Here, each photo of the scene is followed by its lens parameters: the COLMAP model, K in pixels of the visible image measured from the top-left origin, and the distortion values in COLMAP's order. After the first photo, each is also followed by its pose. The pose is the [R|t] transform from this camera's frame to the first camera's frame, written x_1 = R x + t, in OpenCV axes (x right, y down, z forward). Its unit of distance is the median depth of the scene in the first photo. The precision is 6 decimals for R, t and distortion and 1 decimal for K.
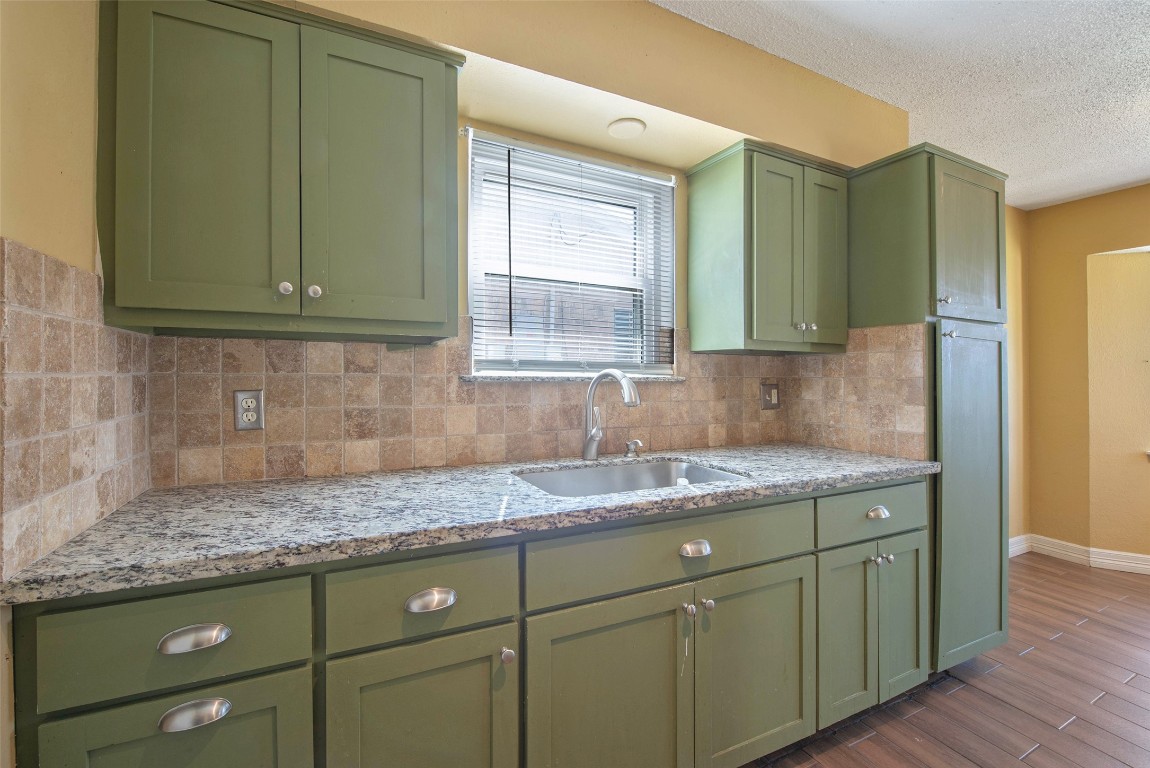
lens RADIAL K [[482.2, 0, 574.0], [0, 482.2, 374.3], [0, 0, 1]] dist [-0.010122, -0.002018]
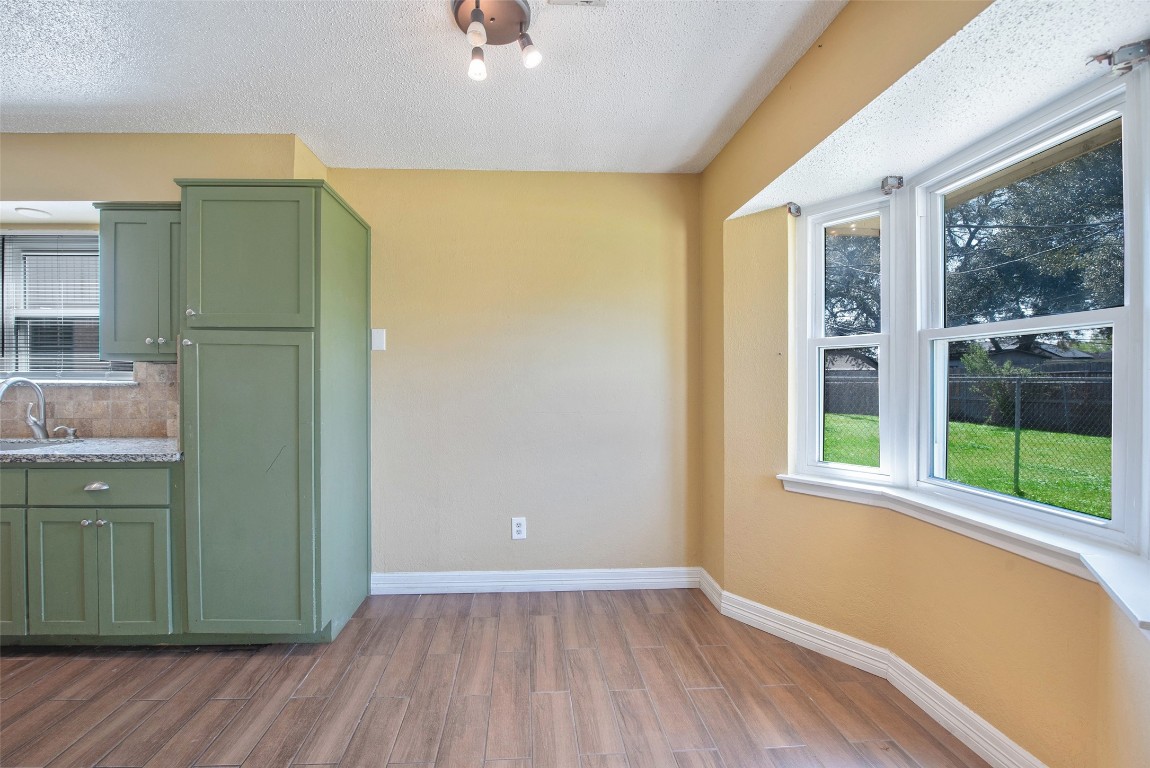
lens RADIAL K [[482.2, 0, 555.9], [0, 482.2, 383.5], [0, 0, 1]] dist [-0.010122, -0.002018]
pose [[0.918294, -0.007892, -0.395820, 1.855026], [0.011875, 0.999901, 0.007613, 0.013213], [0.395721, -0.011691, 0.918296, 0.257245]]
